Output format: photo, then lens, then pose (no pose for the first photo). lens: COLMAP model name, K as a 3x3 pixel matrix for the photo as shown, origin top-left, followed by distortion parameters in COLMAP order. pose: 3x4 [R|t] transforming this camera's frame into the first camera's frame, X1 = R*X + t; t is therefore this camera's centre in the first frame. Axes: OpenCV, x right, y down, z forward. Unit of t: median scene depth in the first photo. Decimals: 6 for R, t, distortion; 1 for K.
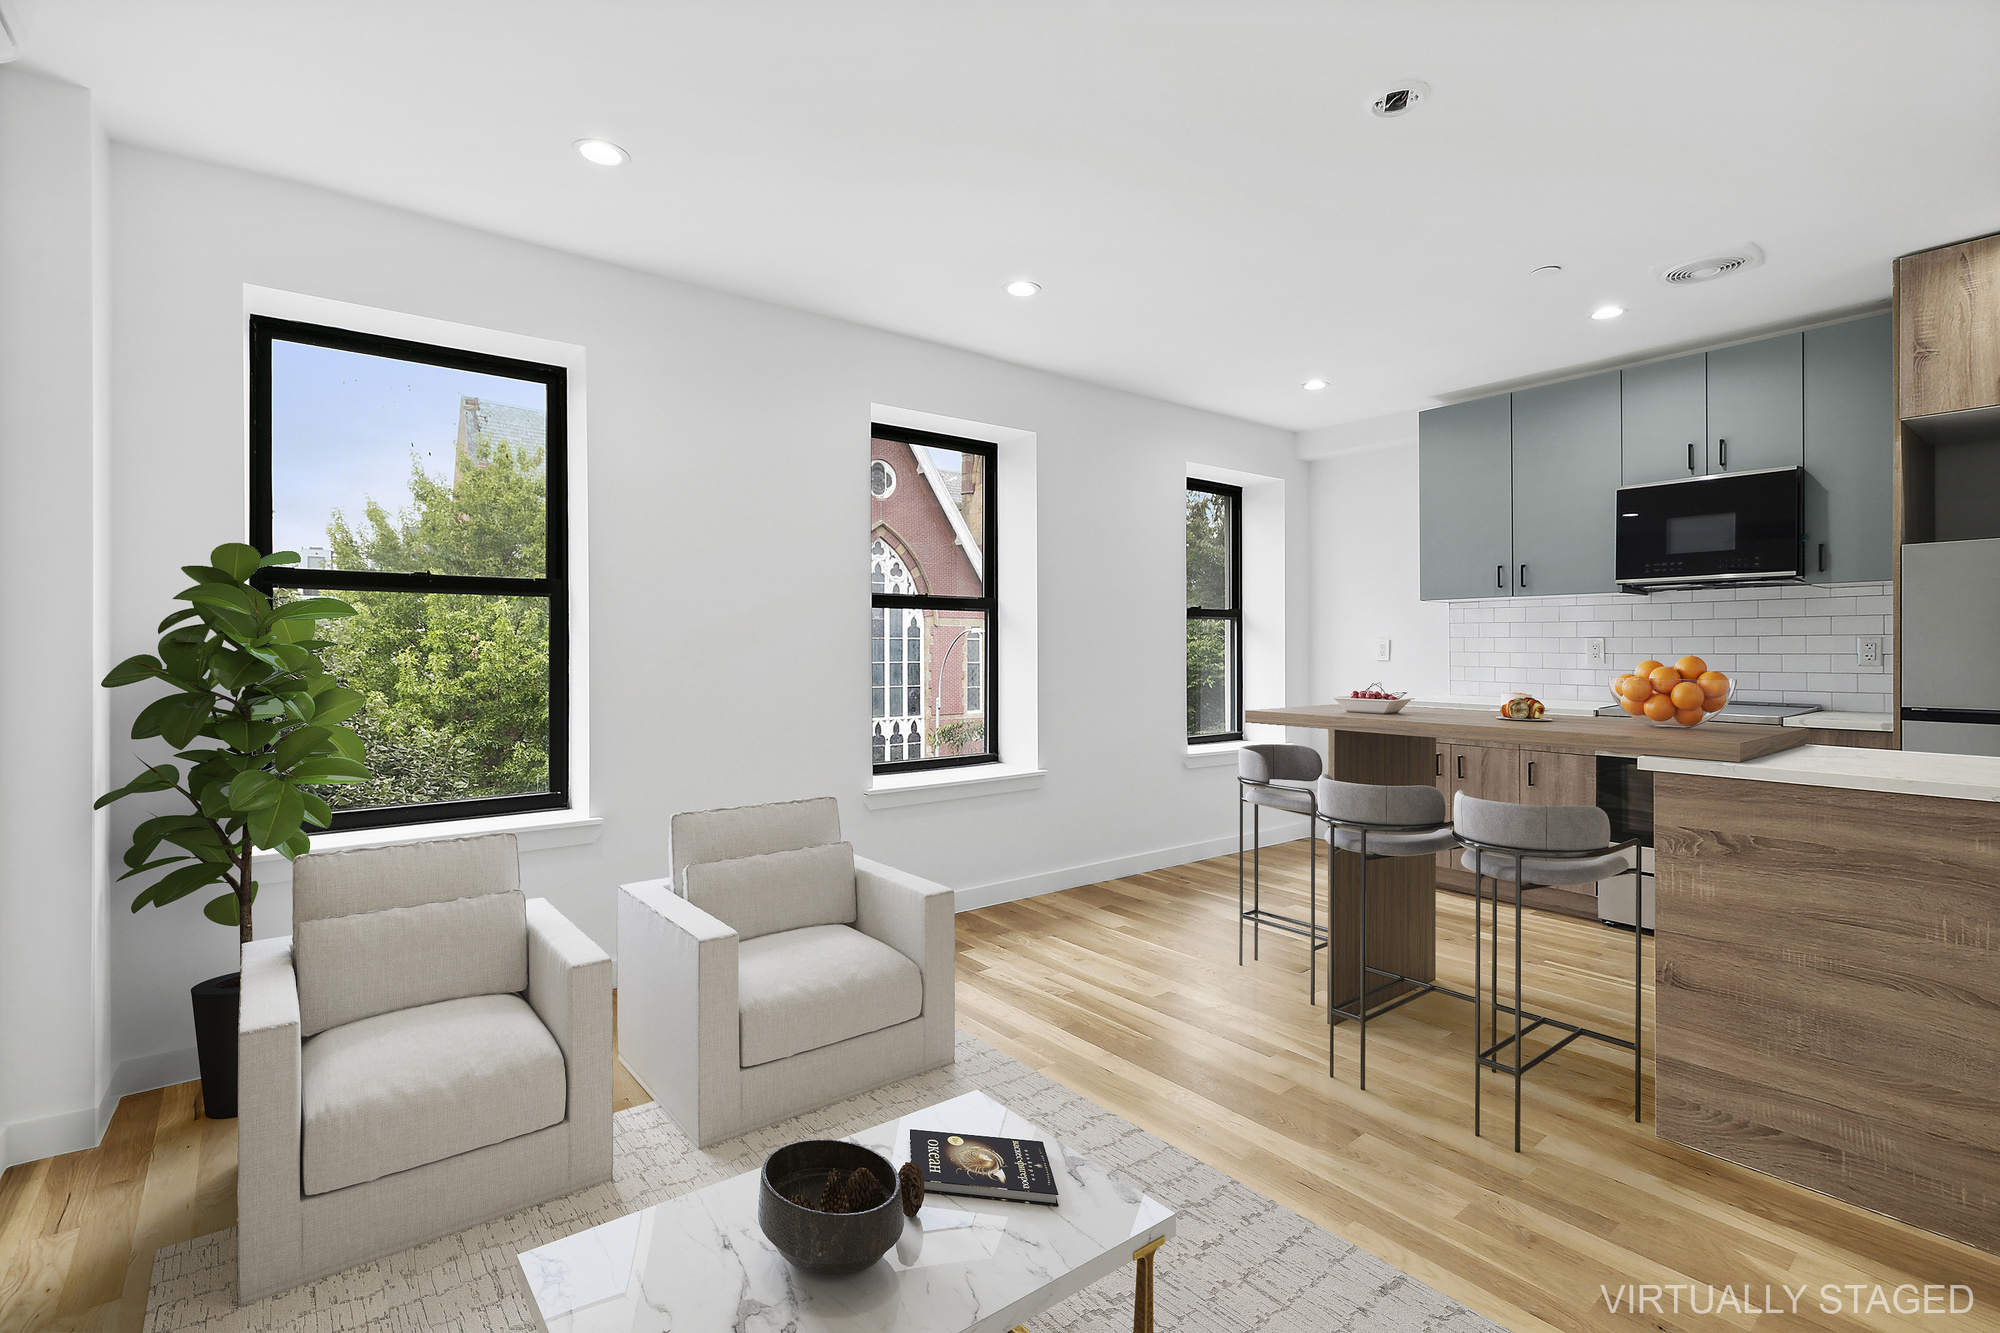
lens RADIAL K [[915.7, 0, 1003.2], [0, 915.7, 654.8], [0, 0, 1]] dist [0.000783, 0.000176]
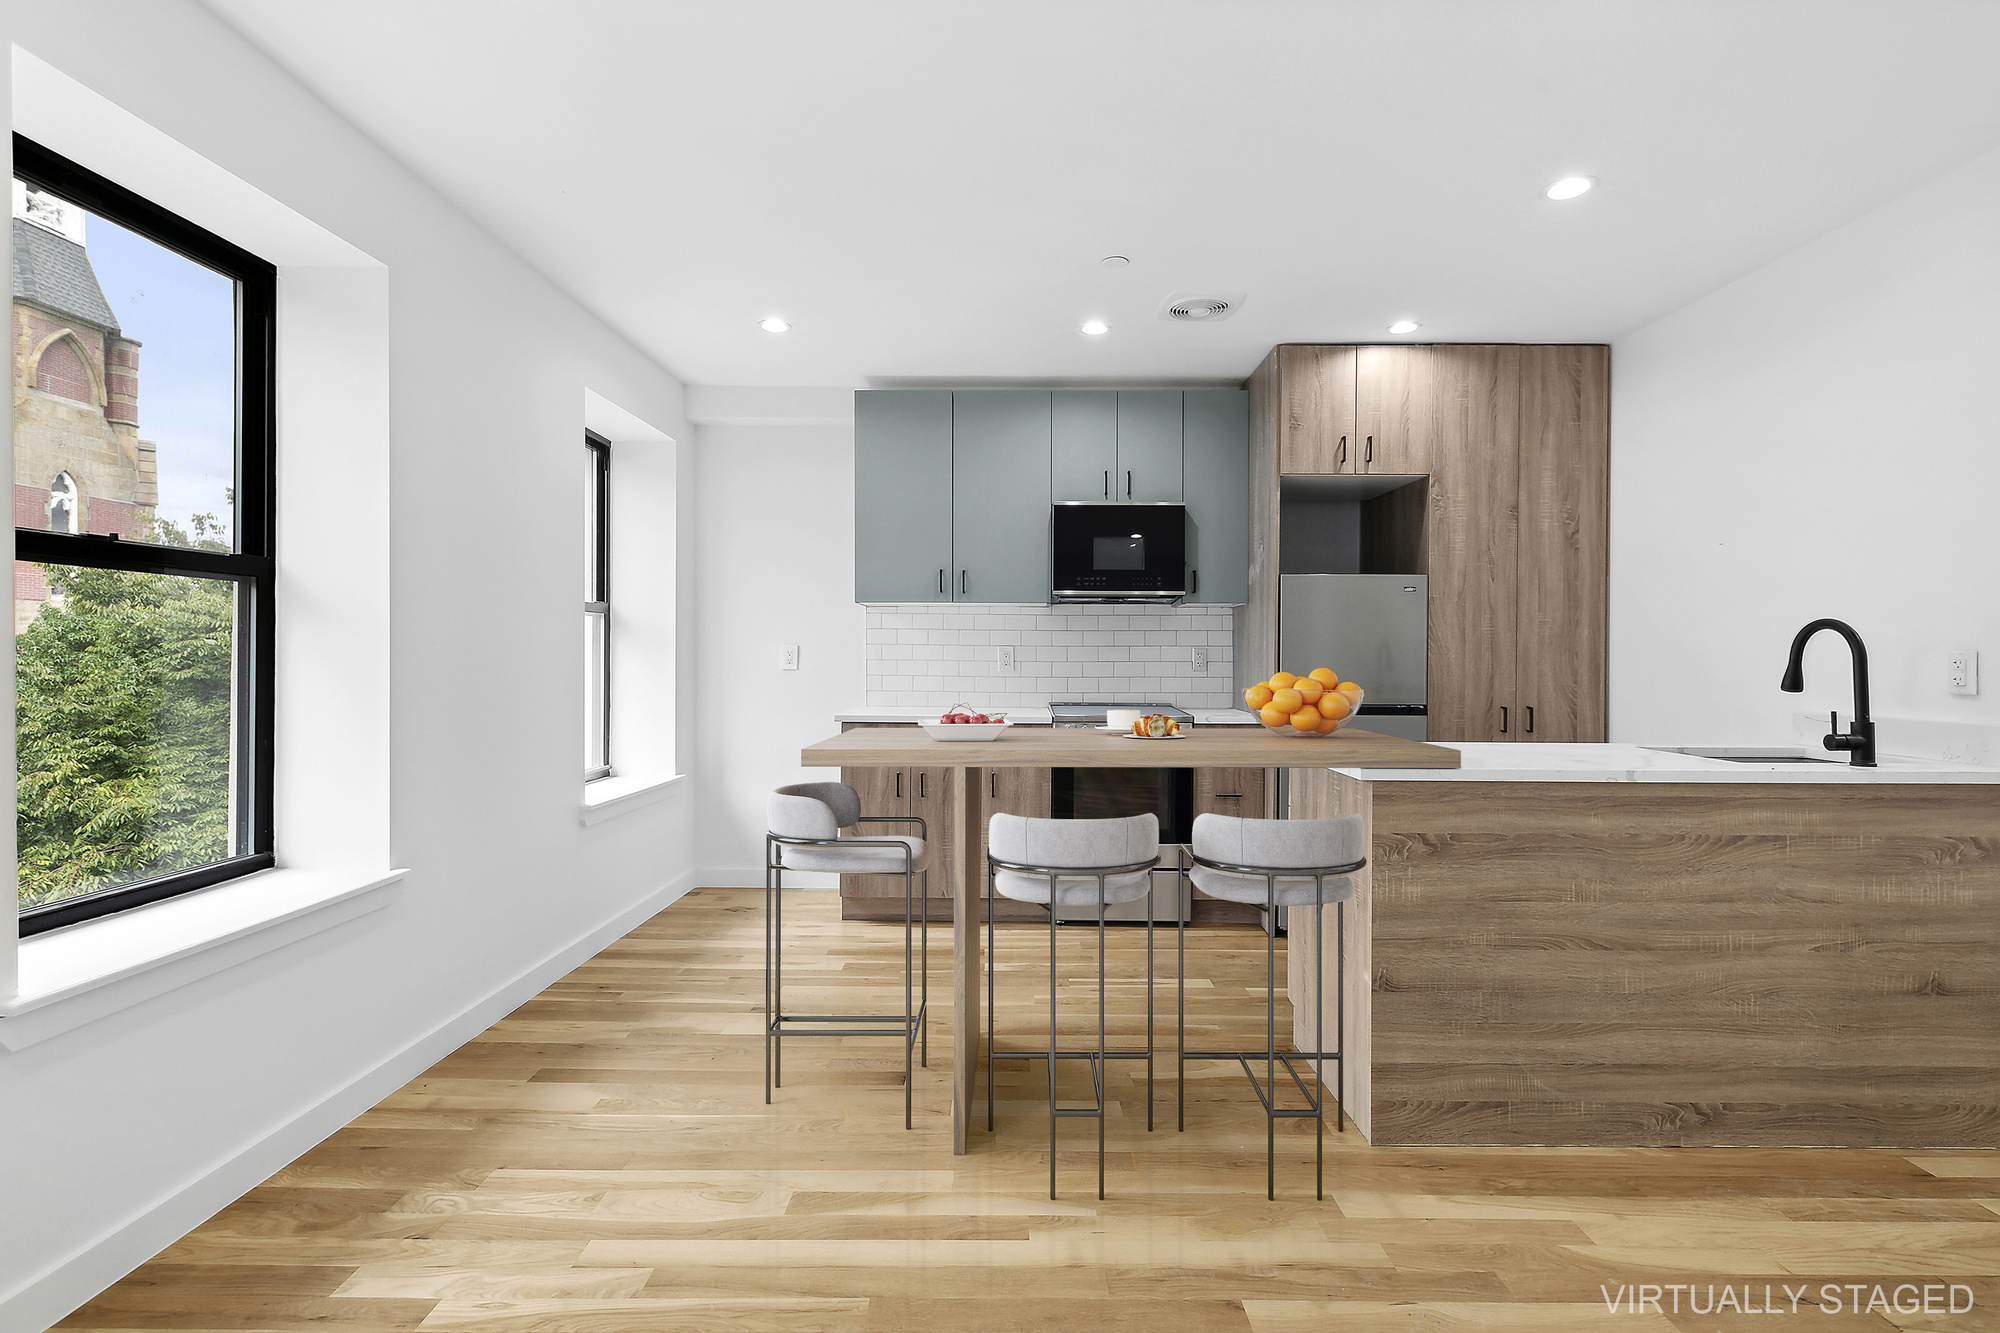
lens RADIAL K [[925.2, 0, 1022.1], [0, 925.2, 658.4], [0, 0, 1]] dist [0.005410, 0.000331]
pose [[0.627507, 0.000318, 0.778610, -0.200206], [0.001838, 0.999997, -0.001890, -0.003216], [-0.778608, 0.002617, 0.627505, 0.422876]]
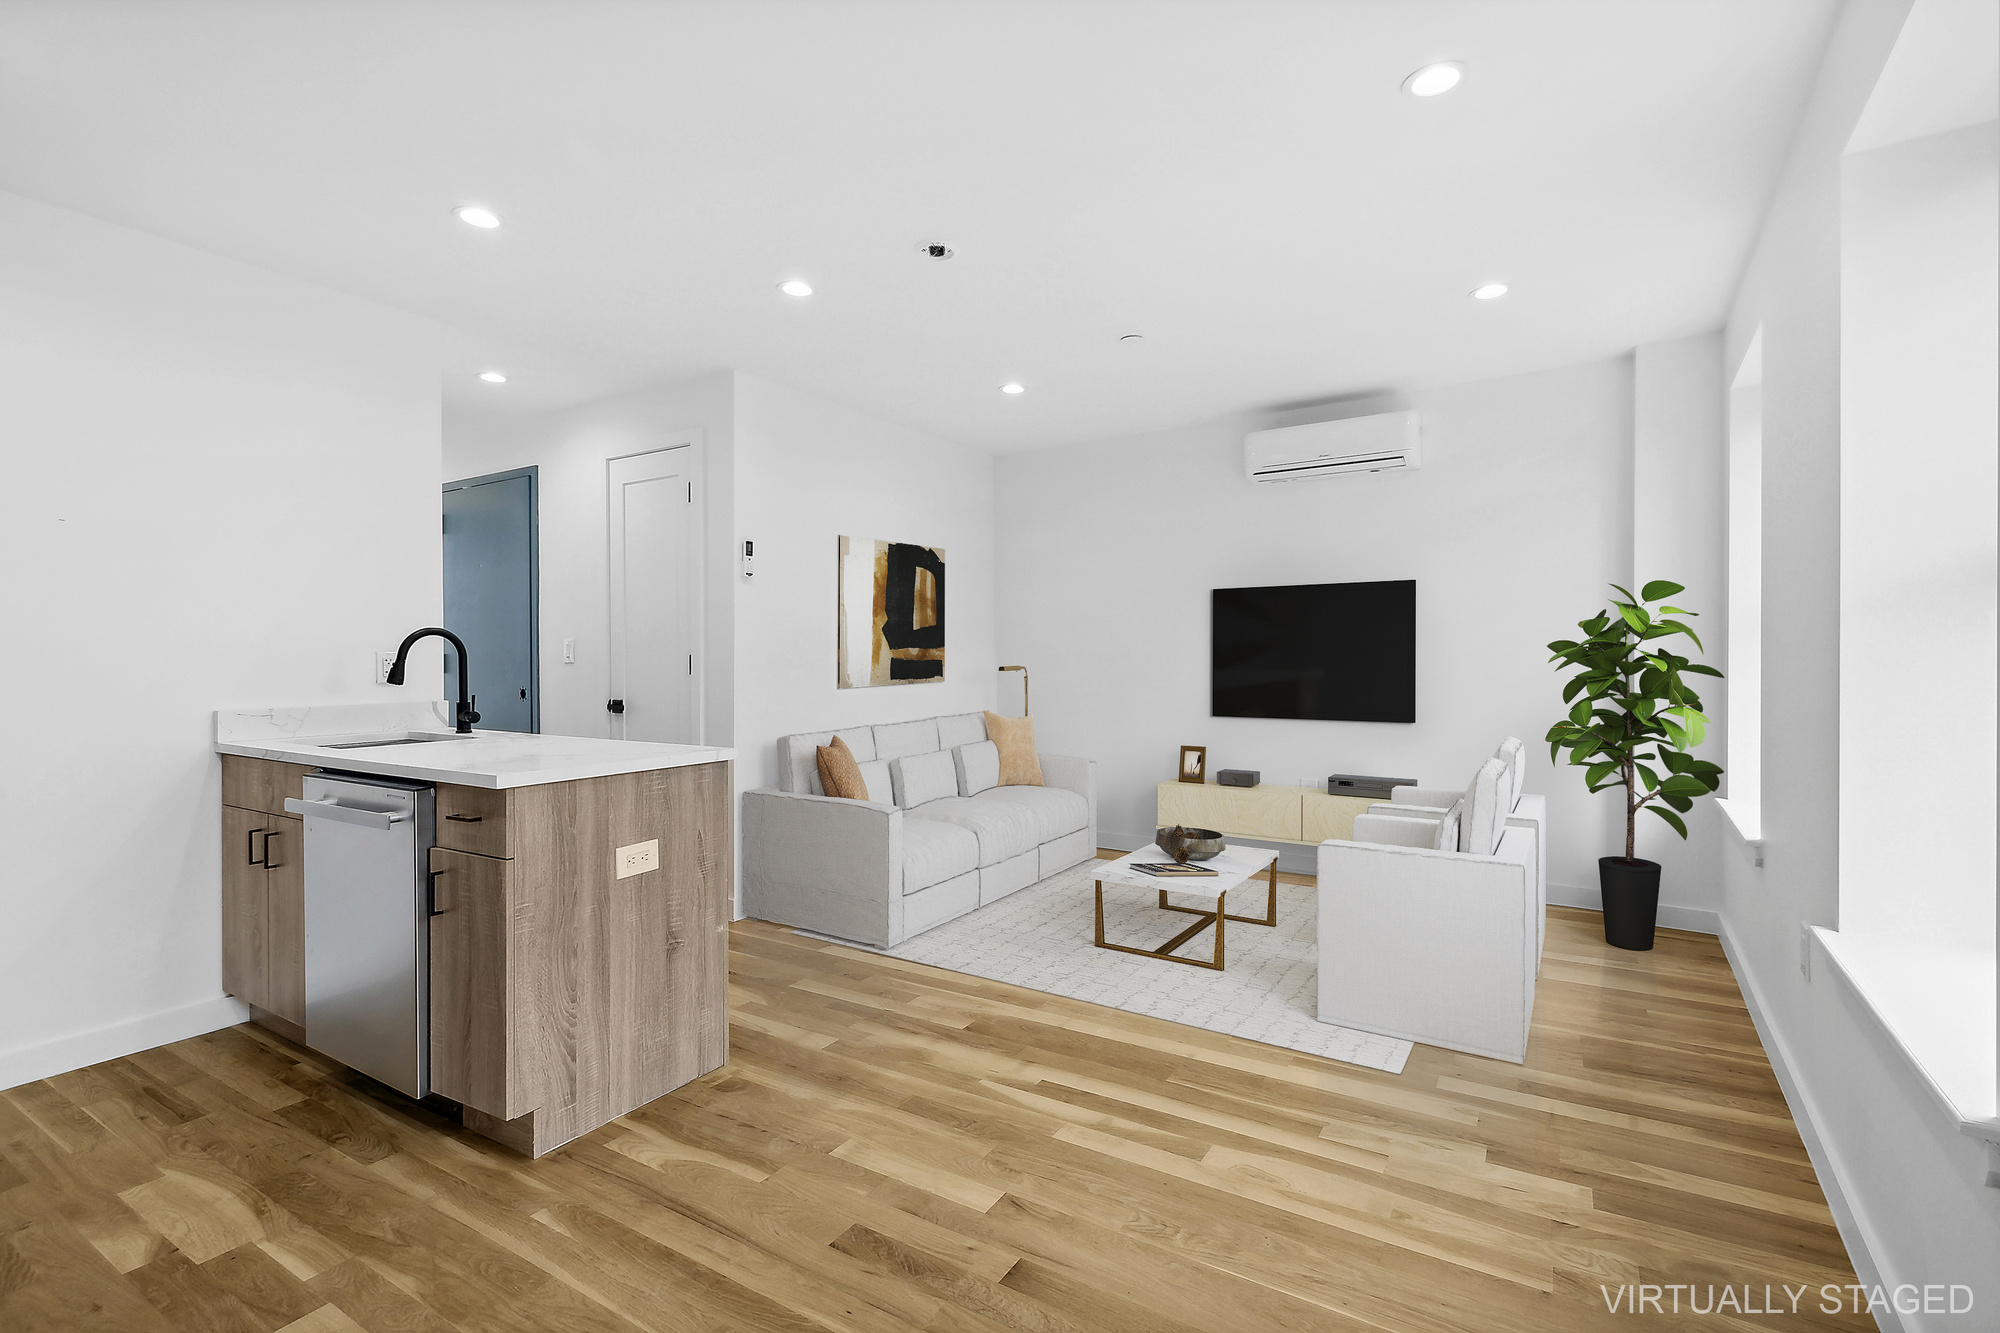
lens RADIAL K [[915.7, 0, 1003.2], [0, 915.7, 654.8], [0, 0, 1]] dist [0.000783, 0.000176]
pose [[-0.947100, 0.007187, -0.320857, 0.480184], [0.004684, 0.999952, 0.008571, -0.010076], [0.320904, 0.006615, -0.947089, 1.432089]]
